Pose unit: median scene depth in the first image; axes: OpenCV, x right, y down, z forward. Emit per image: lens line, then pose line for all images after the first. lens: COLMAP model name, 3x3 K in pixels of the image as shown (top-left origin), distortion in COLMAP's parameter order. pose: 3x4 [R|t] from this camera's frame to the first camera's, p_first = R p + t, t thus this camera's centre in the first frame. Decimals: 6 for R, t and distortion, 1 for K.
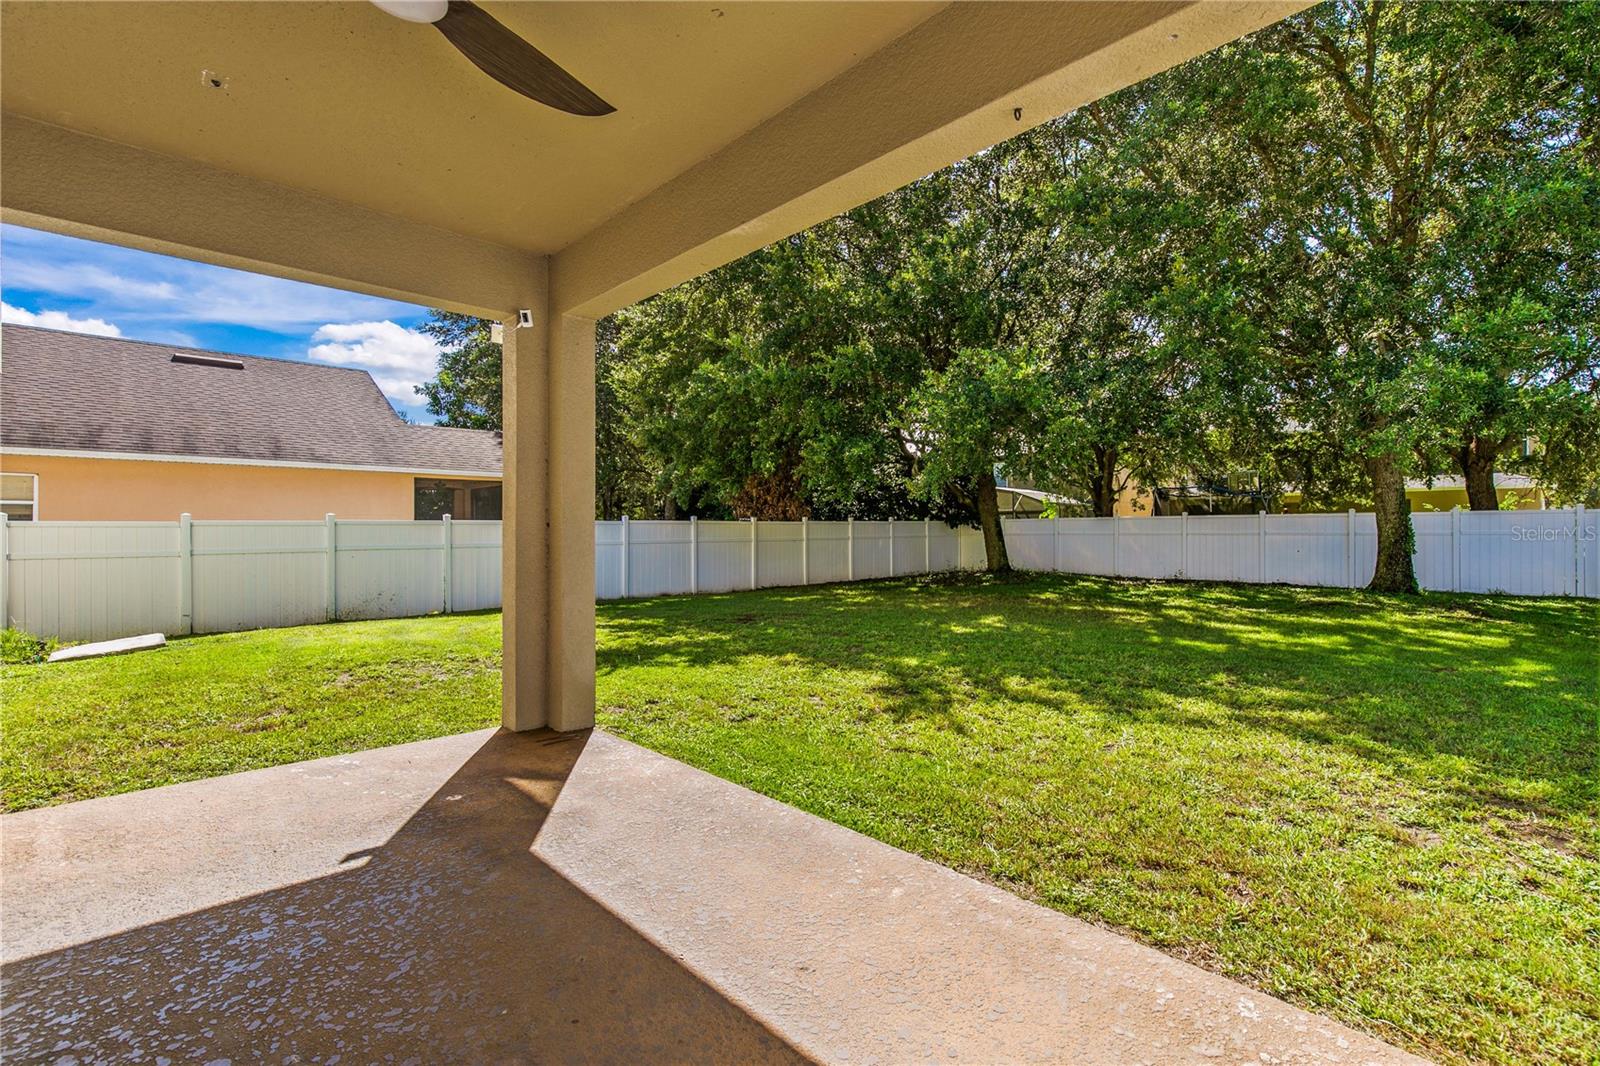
lens RADIAL K [[714.1, 0, 800.0], [0, 714.1, 533.0], [0, 0, 1]] dist [0.002520, -0.000187]
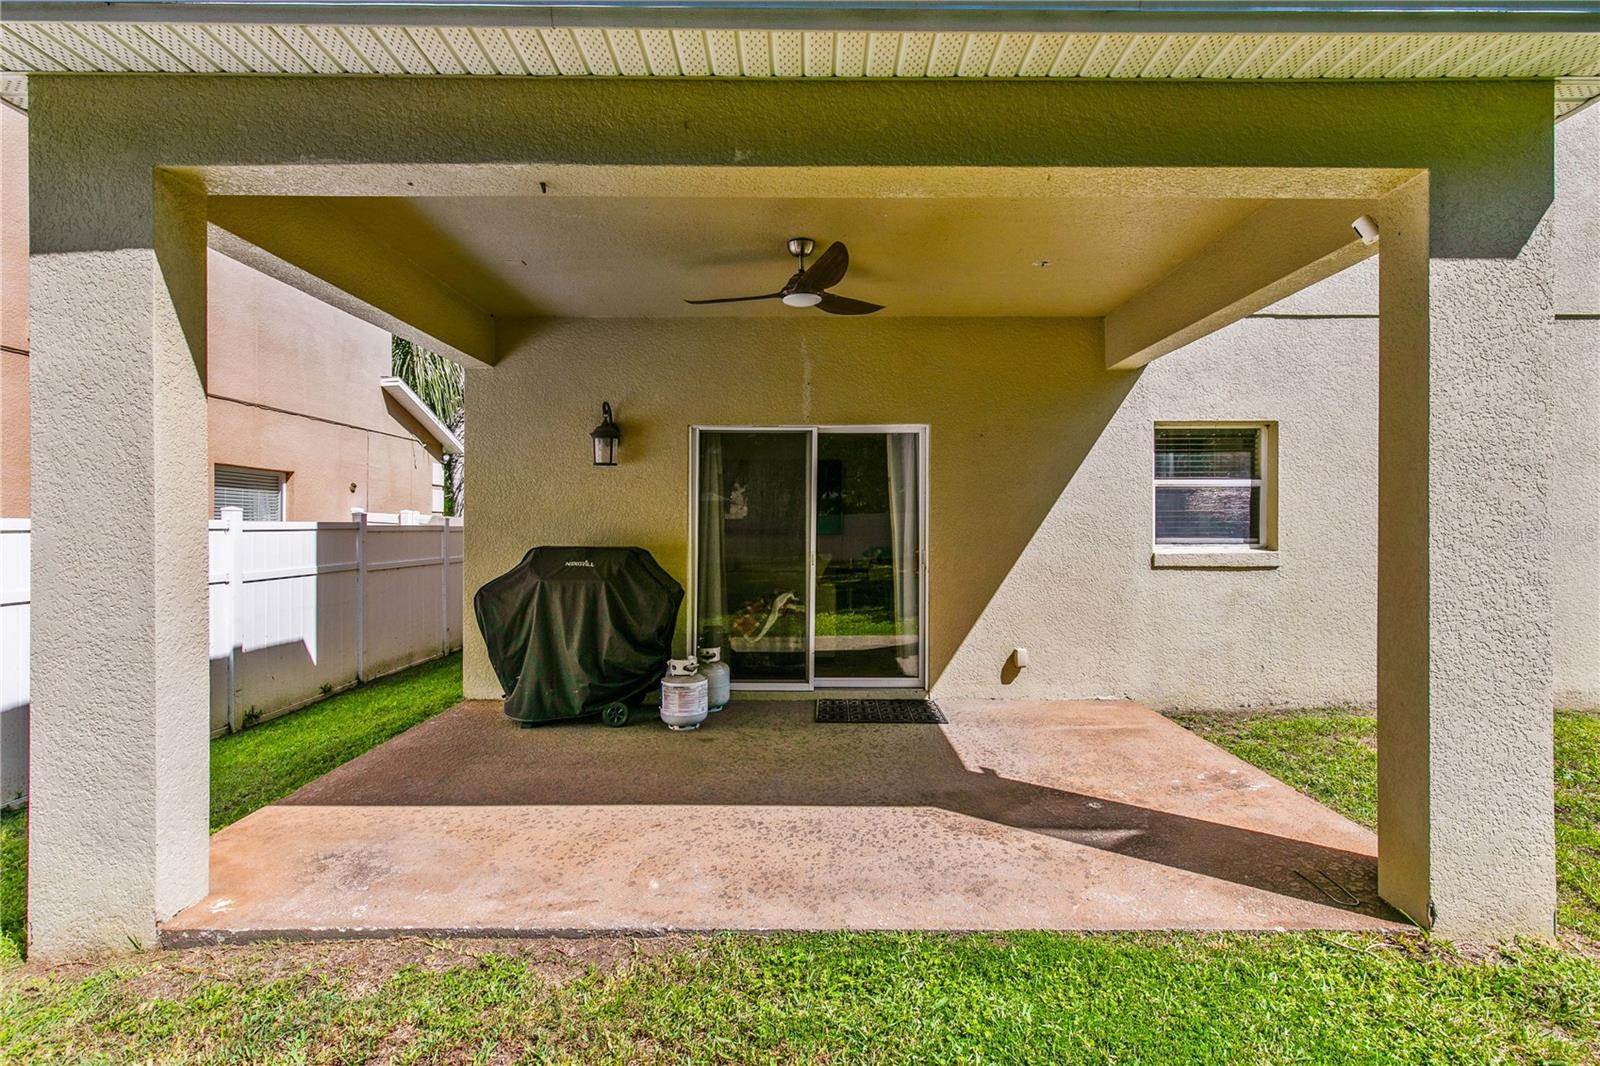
lens RADIAL K [[714.1, 0, 800.0], [0, 714.1, 533.0], [0, 0, 1]] dist [0.002520, -0.000187]
pose [[-0.697785, -0.000114, -0.716308, 0.562602], [-0.007341, 0.999949, 0.006992, -0.025818], [0.716270, 0.010137, -0.697750, 1.449394]]
